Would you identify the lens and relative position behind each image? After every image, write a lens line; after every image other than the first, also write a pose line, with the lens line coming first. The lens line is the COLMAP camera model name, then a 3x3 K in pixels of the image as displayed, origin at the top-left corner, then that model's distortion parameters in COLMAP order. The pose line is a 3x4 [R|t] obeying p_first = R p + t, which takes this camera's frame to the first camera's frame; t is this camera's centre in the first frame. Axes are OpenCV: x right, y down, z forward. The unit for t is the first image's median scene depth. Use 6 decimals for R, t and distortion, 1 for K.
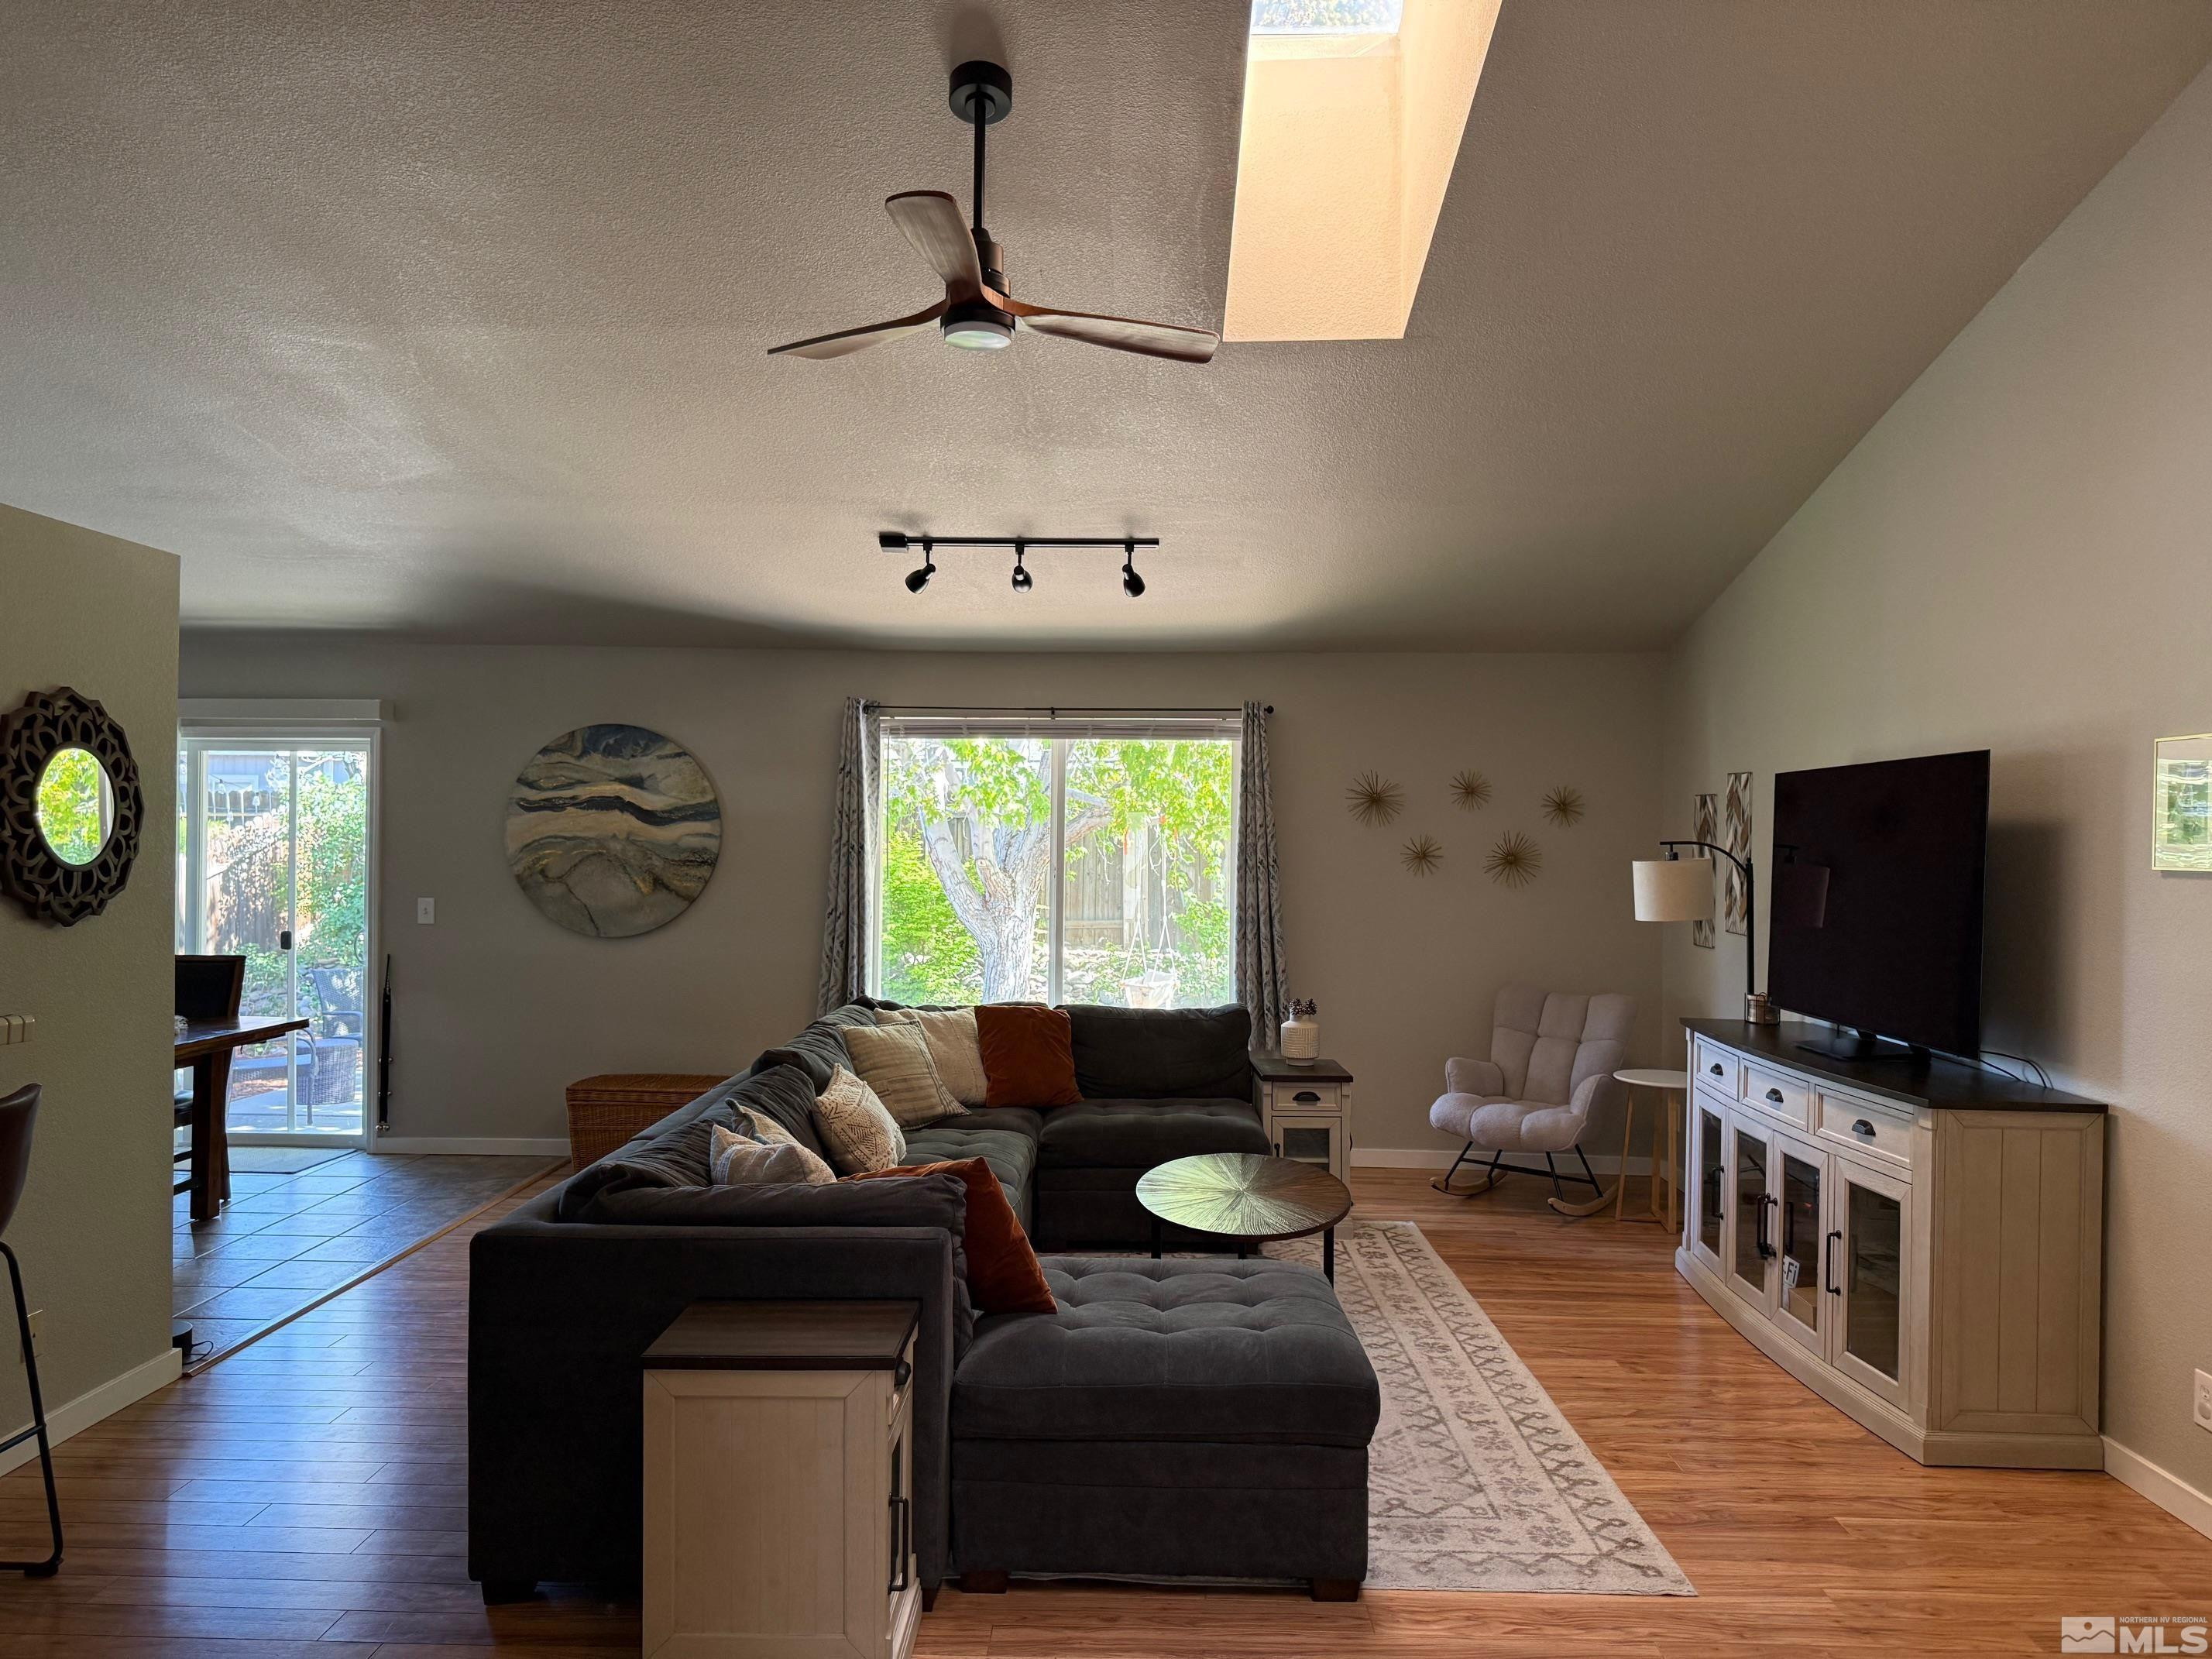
lens RADIAL K [[1558.4, 0, 1104.3], [0, 1558.4, 837.8], [0, 0, 1]] dist [0.065166, -0.081654]
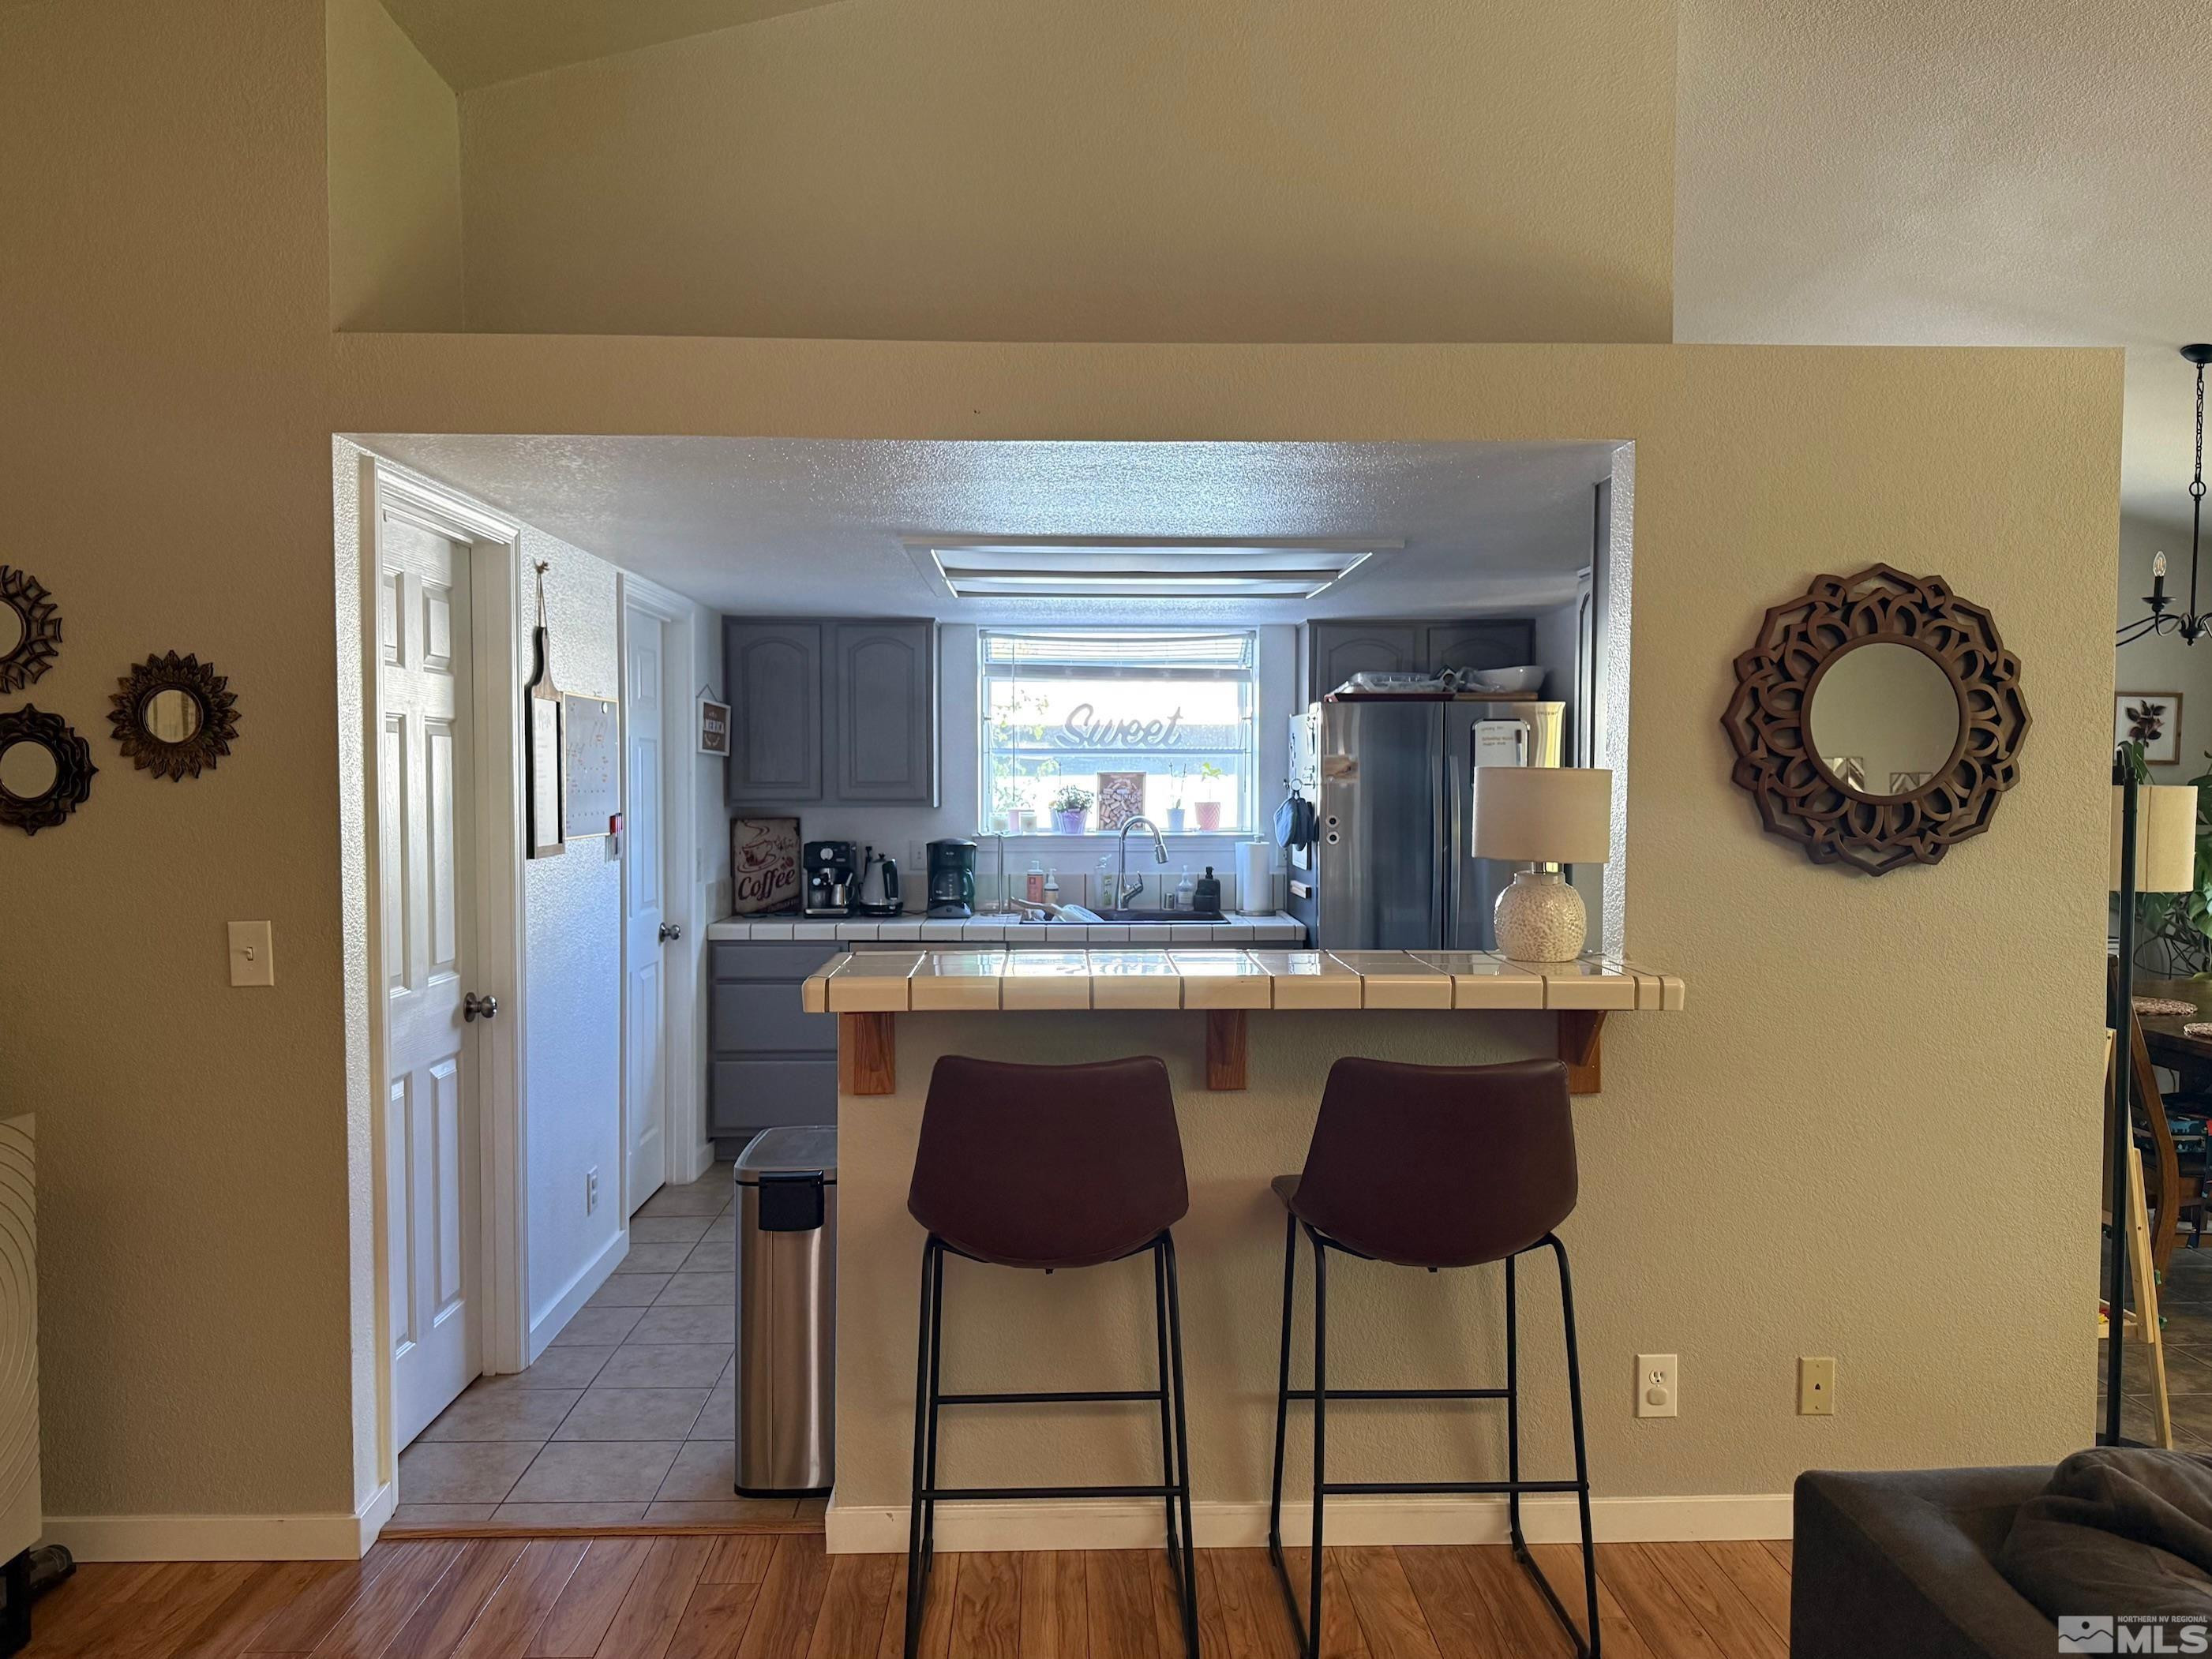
lens RADIAL K [[1563.0, 0, 1103.9], [0, 1563.0, 847.4], [0, 0, 1]] dist [0.062340, -0.080679]
pose [[0.060405, 0.031880, -0.997665, 0.056751], [0.001505, 0.999486, 0.032029, 0.011320], [0.998173, -0.003437, 0.060325, 0.390112]]
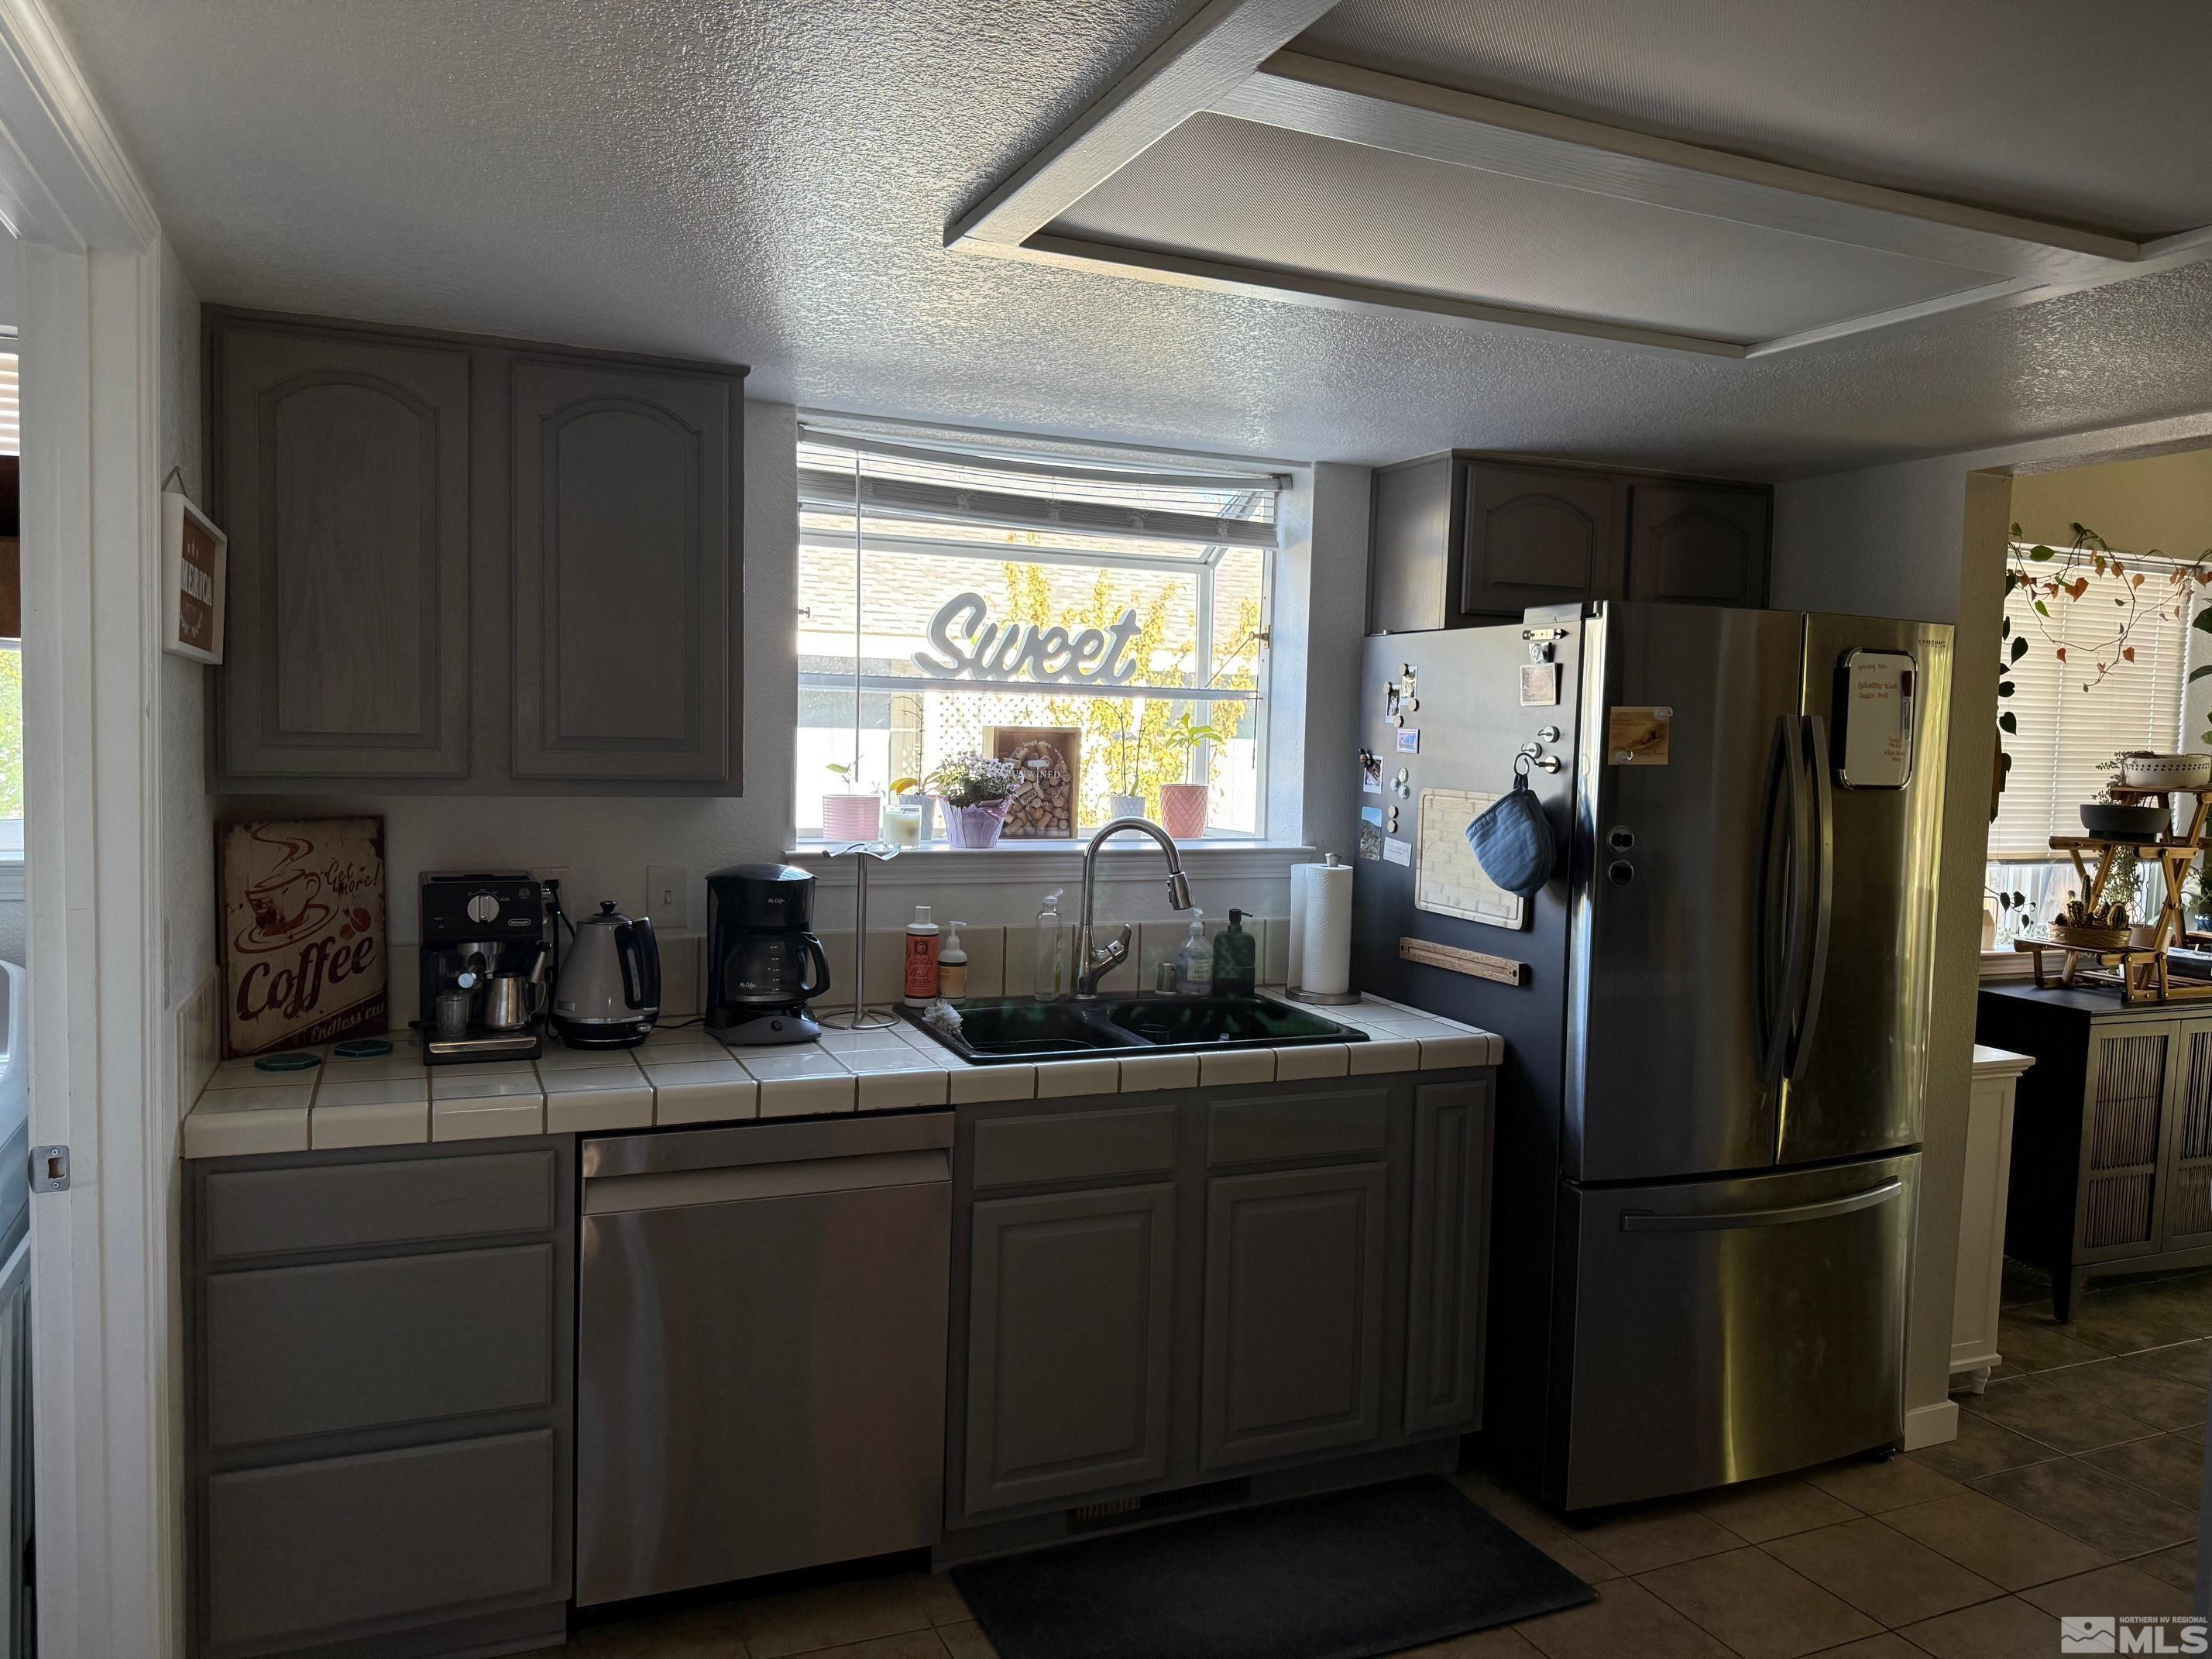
lens RADIAL K [[1527.4, 0, 1103.1], [0, 1527.4, 832.3], [0, 0, 1]] dist [0.177686, -0.369109]
pose [[0.420462, 0.056006, -0.905580, -0.547283], [-0.018805, 0.998417, 0.053016, 0.001228], [0.907115, -0.005262, 0.420849, 0.239194]]
